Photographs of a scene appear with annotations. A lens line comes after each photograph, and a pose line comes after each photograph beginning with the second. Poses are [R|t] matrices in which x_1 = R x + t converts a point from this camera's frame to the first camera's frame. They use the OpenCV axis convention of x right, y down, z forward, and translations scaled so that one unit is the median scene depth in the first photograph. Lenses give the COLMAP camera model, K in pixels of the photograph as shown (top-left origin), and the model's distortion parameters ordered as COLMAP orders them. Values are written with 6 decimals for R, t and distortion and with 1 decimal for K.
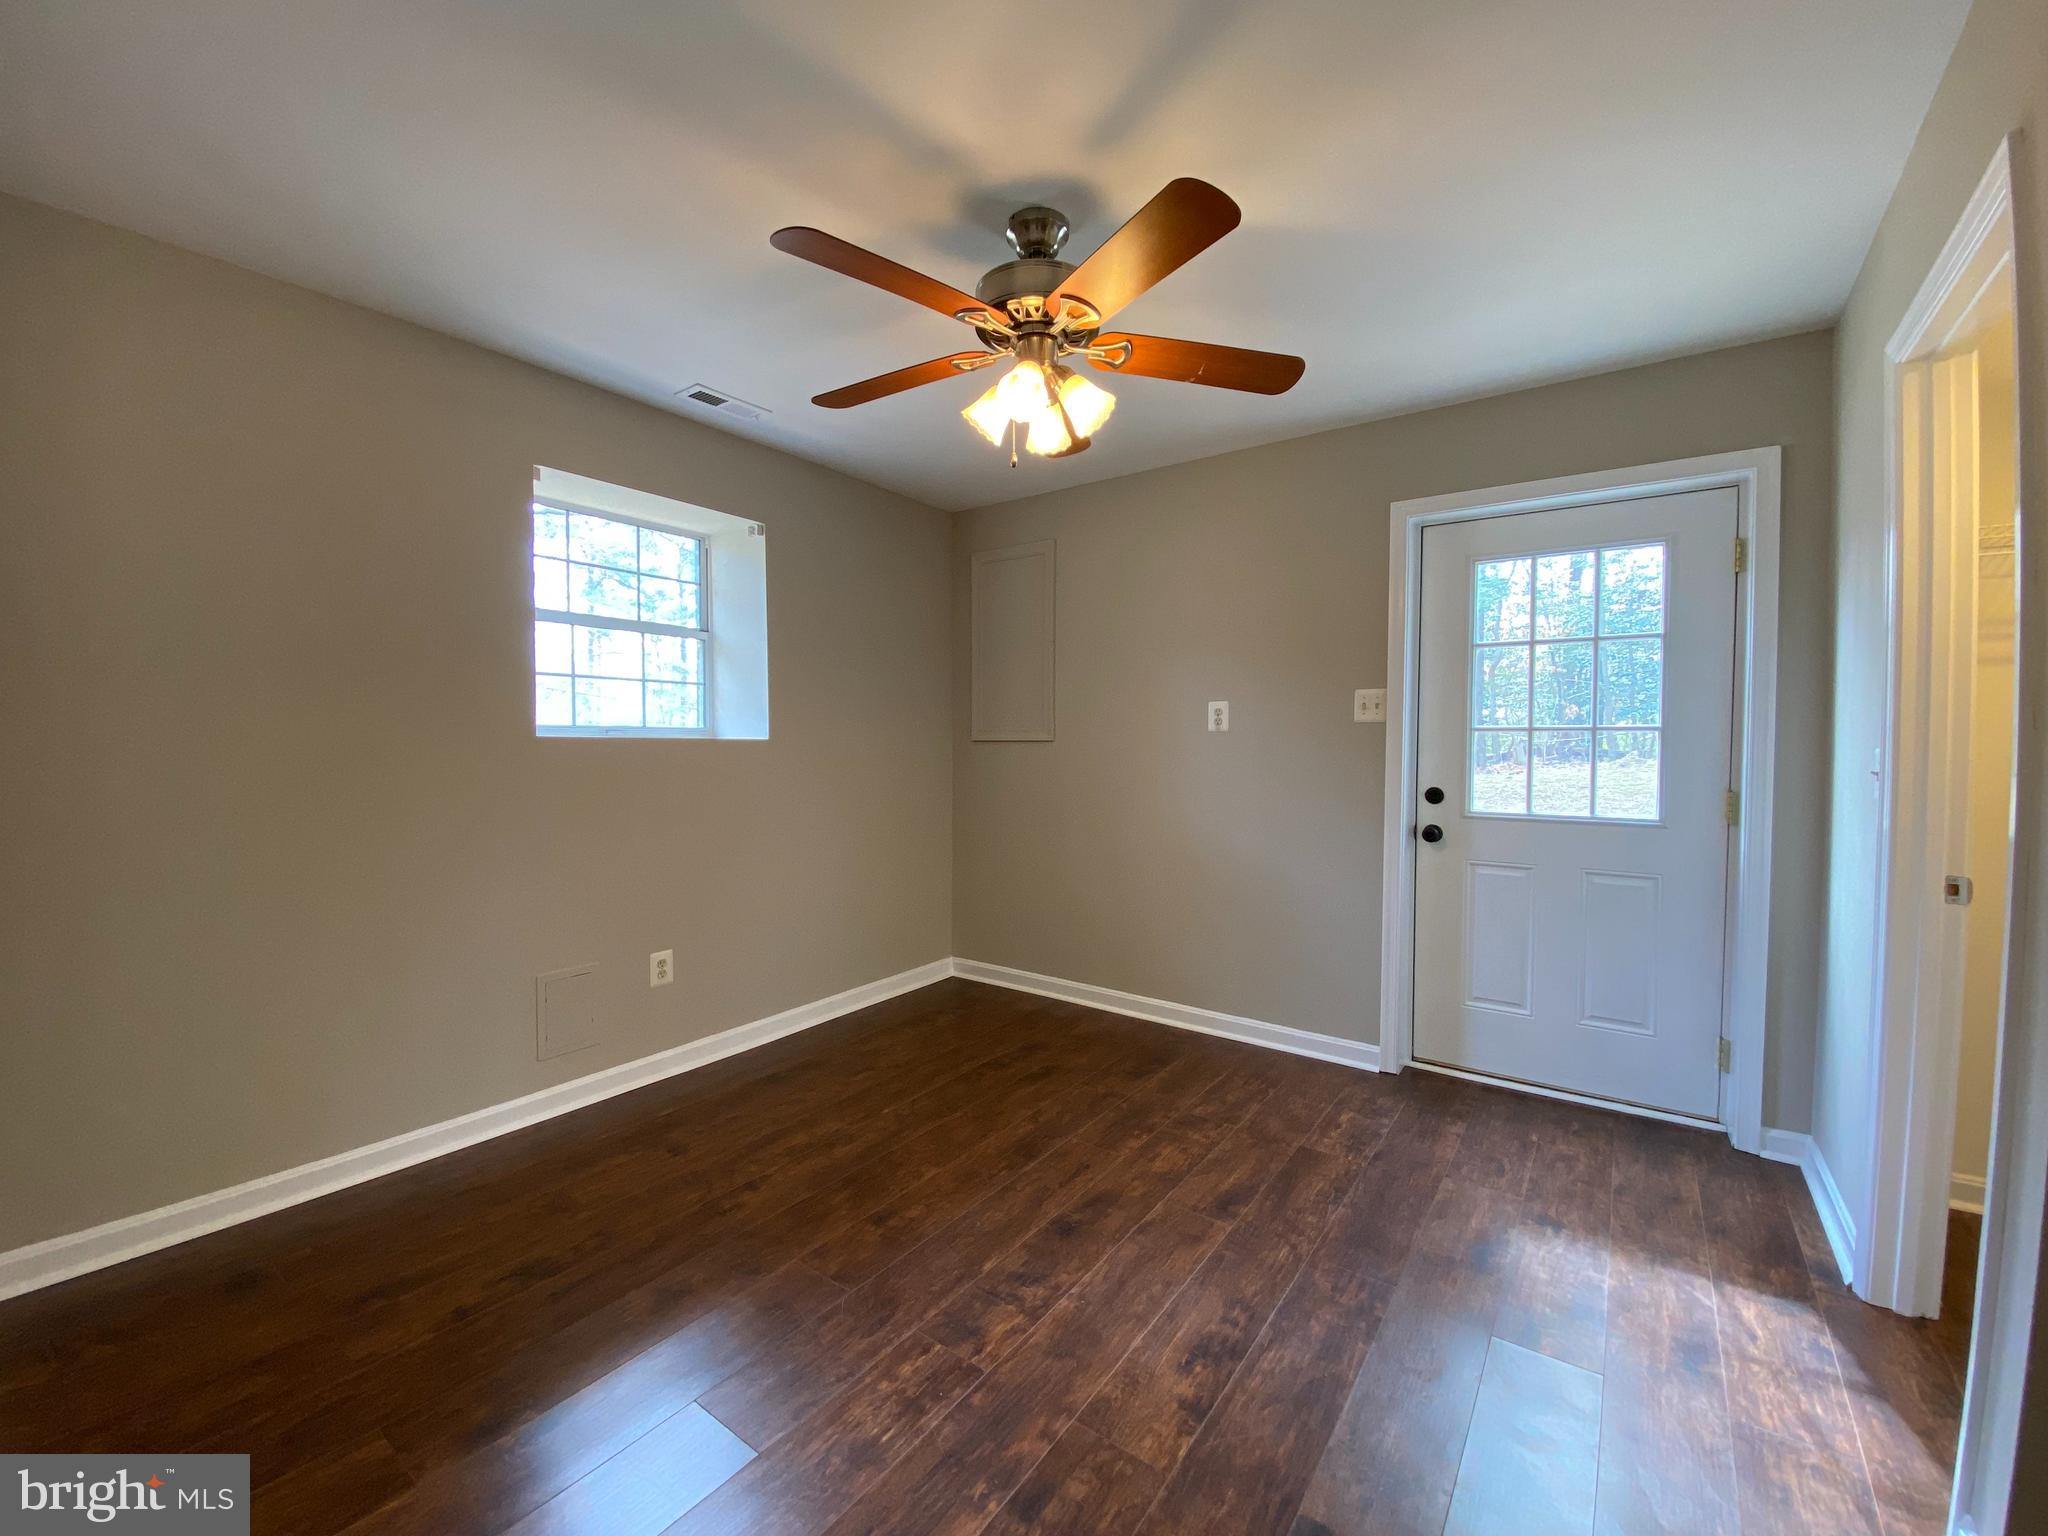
lens RADIAL K [[832.4, 0, 1024.0], [0, 832.4, 768.0], [0, 0, 1]] dist [-0.001585, -0.000207]
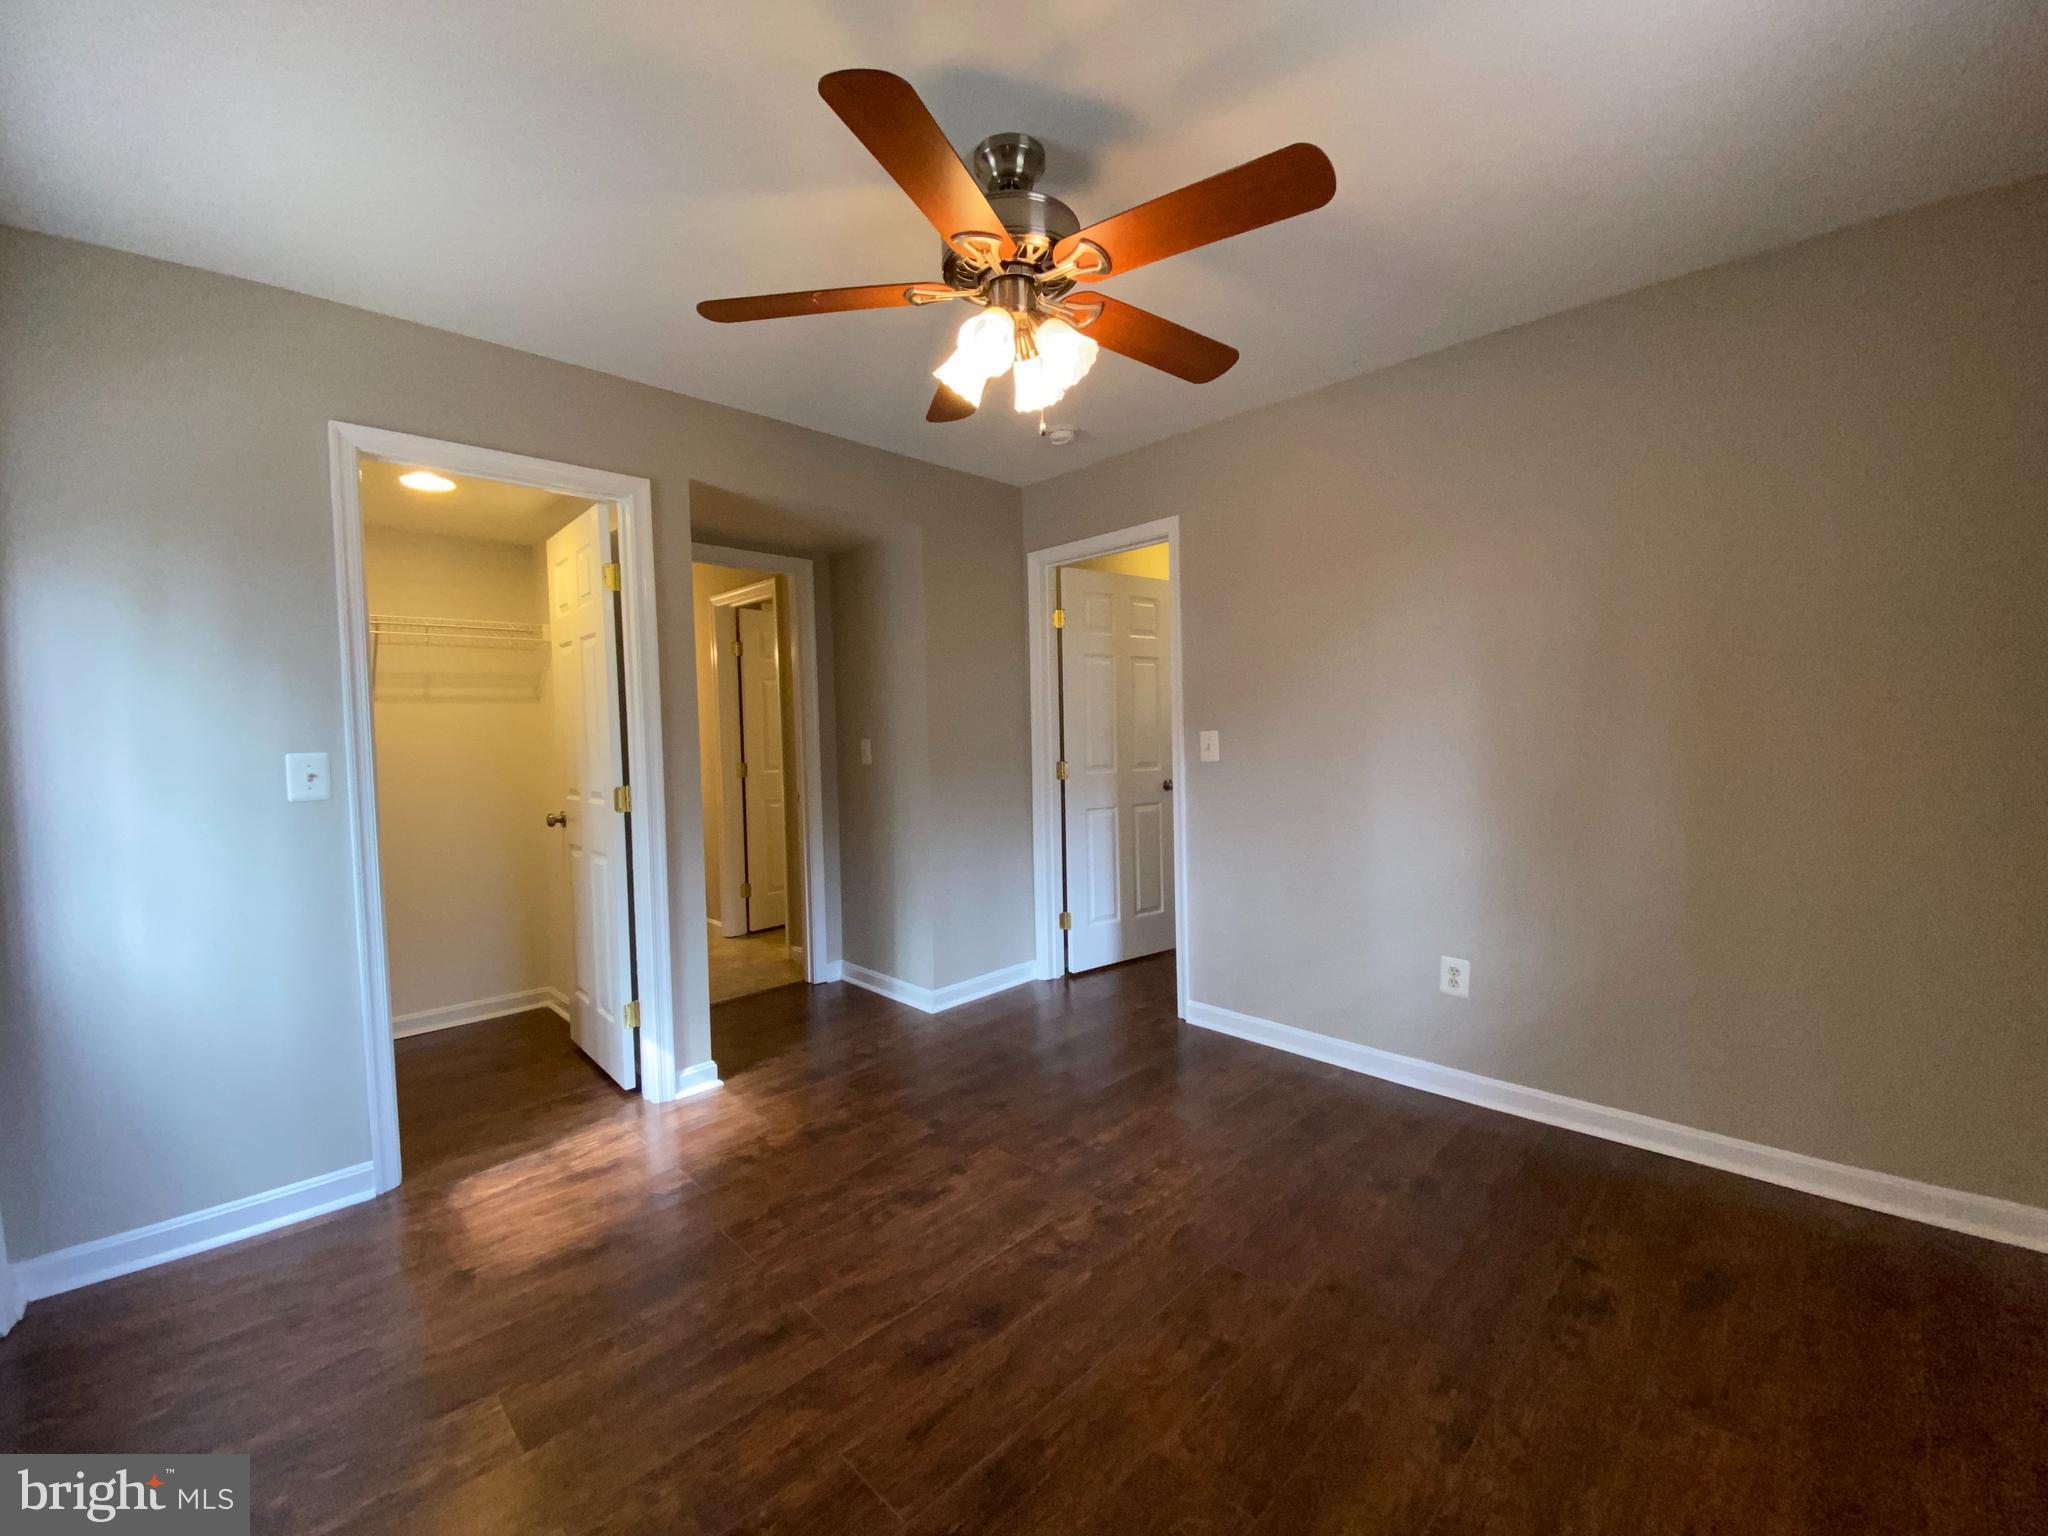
lens RADIAL K [[832.4, 0, 1024.0], [0, 832.4, 768.0], [0, 0, 1]] dist [-0.001585, -0.000207]
pose [[-0.987728, 0.012211, 0.155705, -0.135576], [0.023581, 0.997170, 0.071389, -0.062595], [-0.154393, 0.074185, -0.985221, 1.994424]]
